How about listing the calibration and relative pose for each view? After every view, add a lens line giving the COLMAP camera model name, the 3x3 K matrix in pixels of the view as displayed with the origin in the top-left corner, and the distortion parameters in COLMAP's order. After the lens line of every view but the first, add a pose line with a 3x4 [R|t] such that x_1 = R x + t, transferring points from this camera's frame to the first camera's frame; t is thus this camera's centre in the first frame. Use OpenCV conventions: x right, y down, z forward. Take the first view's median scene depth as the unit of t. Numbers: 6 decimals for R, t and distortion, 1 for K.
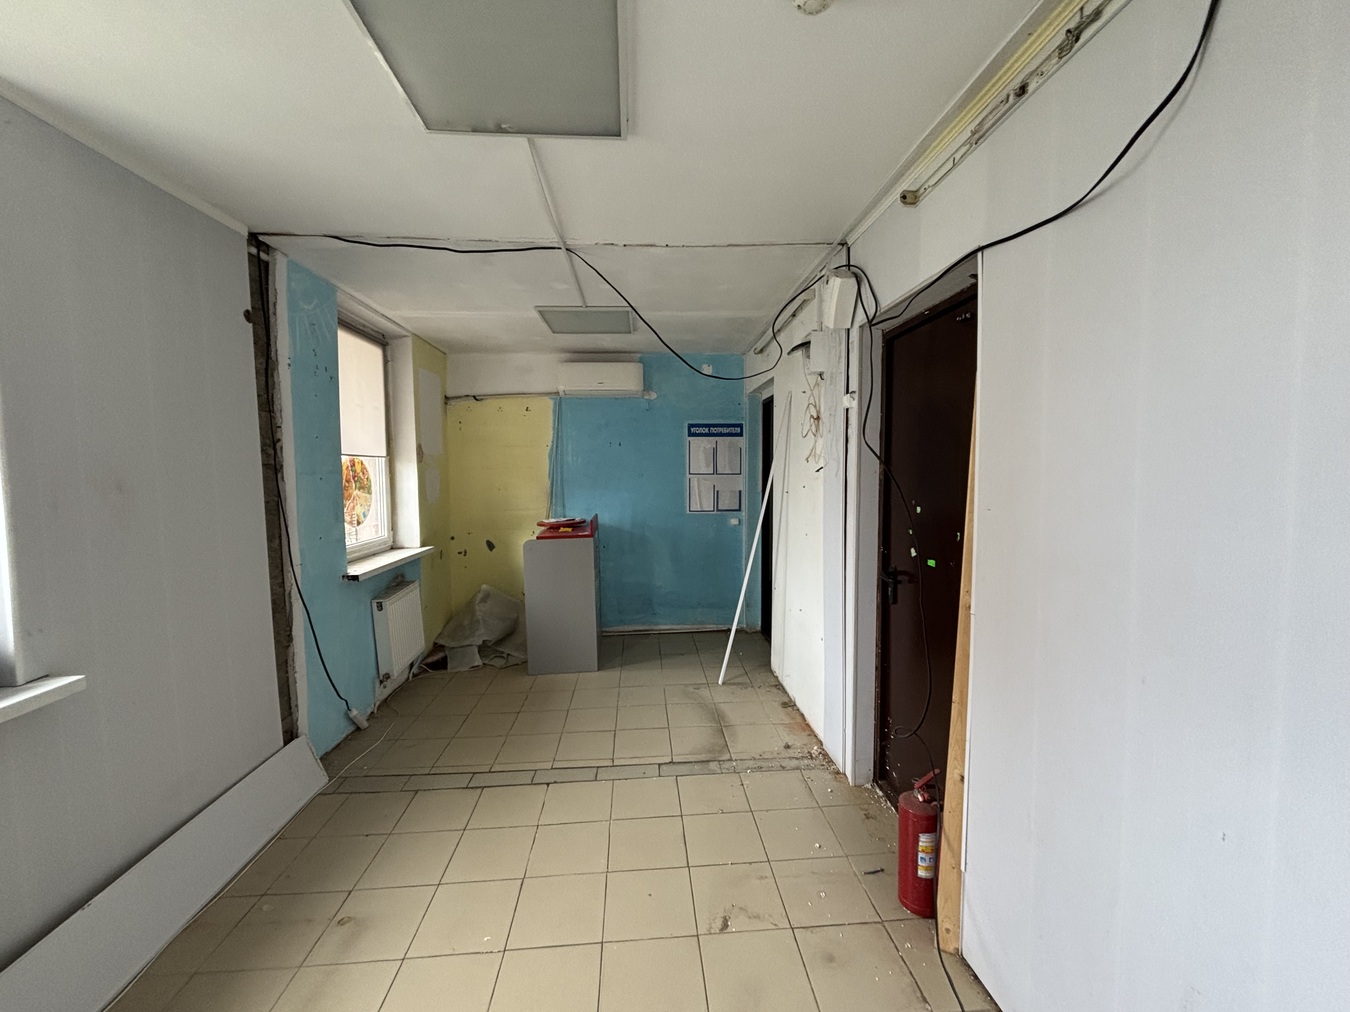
lens RADIAL K [[548.7, 0, 673.6], [0, 548.7, 504.7], [0, 0, 1]] dist [-0.000633, 0.000826]
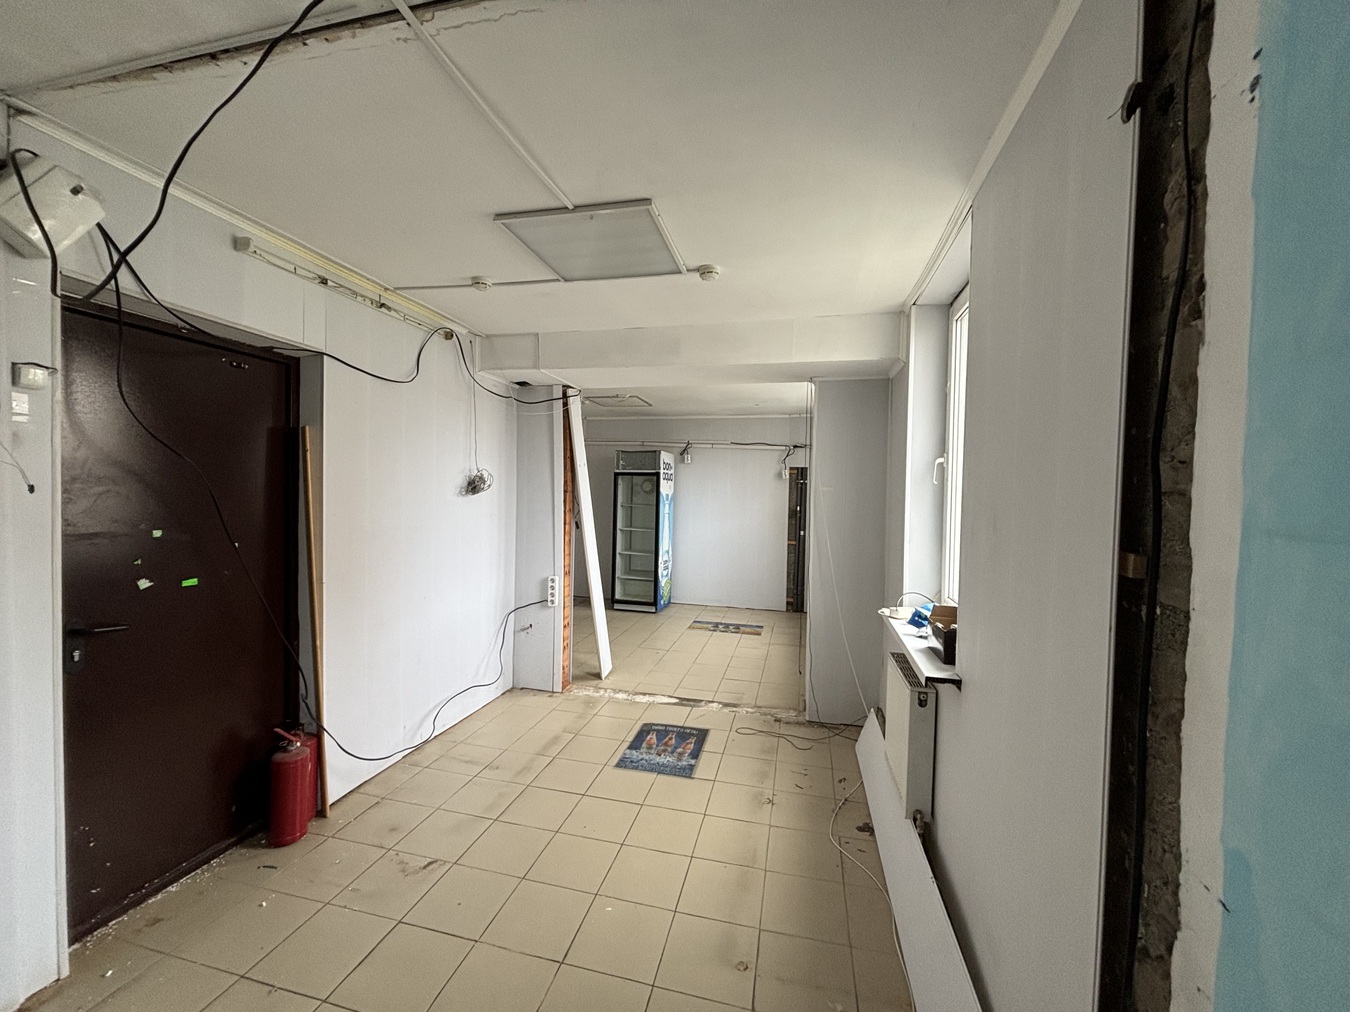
lens RADIAL K [[543.6, 0, 671.1], [0, 543.6, 504.6], [0, 0, 1]] dist [-0.000939, 0.000370]
pose [[-0.952019, -0.020364, 0.305362, -0.489220], [0.005584, 0.996462, 0.083860, -0.083478], [-0.305989, 0.081541, -0.948537, 1.215229]]
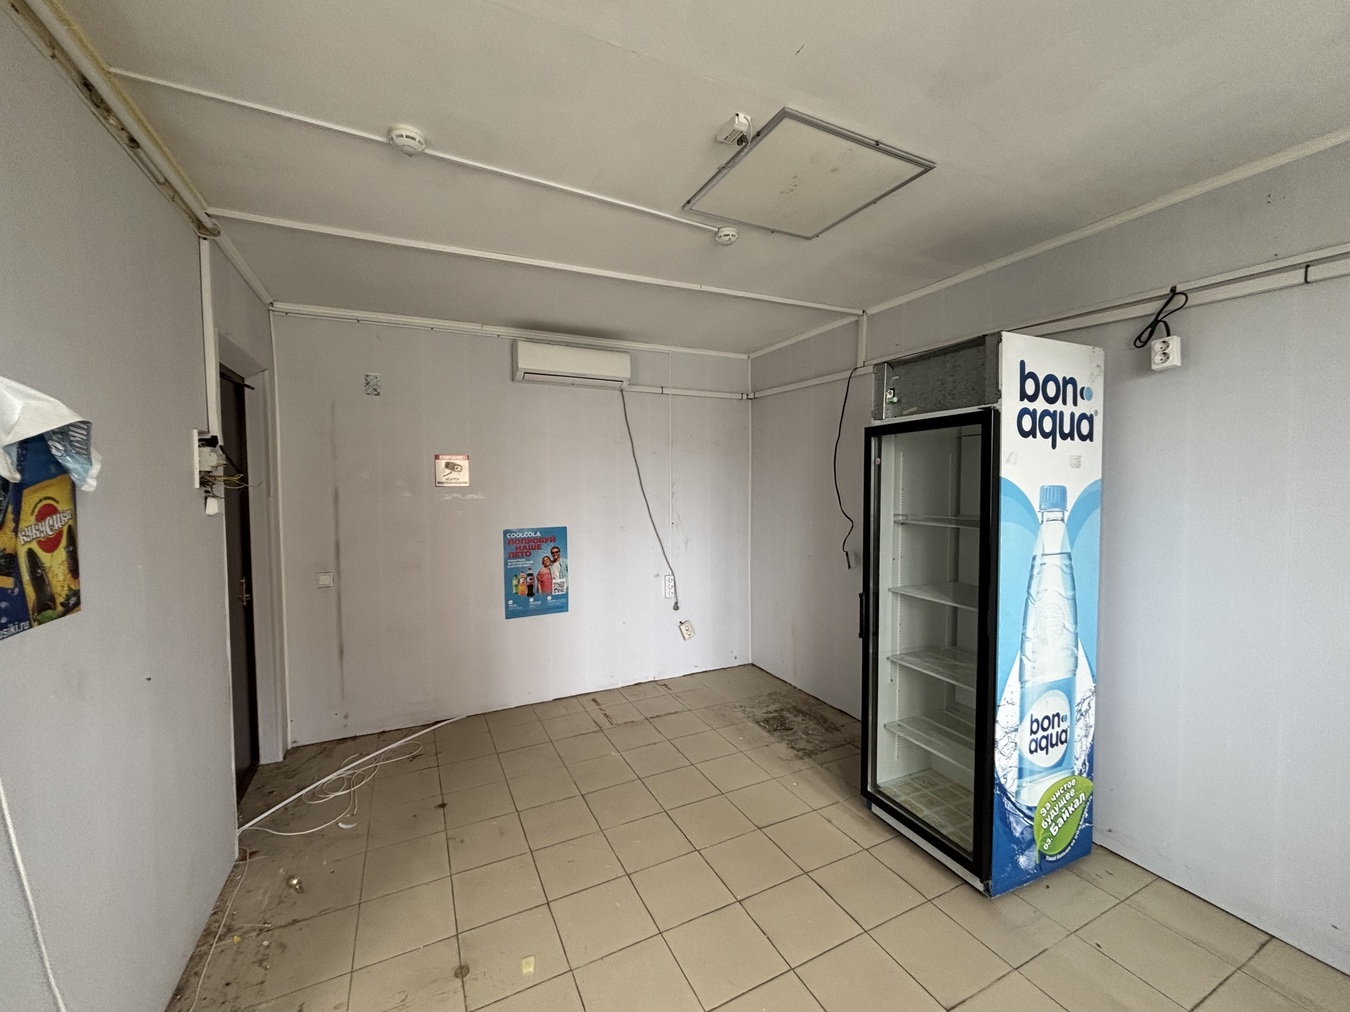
lens RADIAL K [[548.7, 0, 674.8], [0, 548.7, 504.7], [0, 0, 1]] dist [-0.000633, 0.000826]
pose [[-0.377297, -0.027091, 0.925696, -0.200392], [0.068801, 0.995990, 0.057190, 0.021241], [-0.923533, 0.085266, -0.373920, -0.351946]]
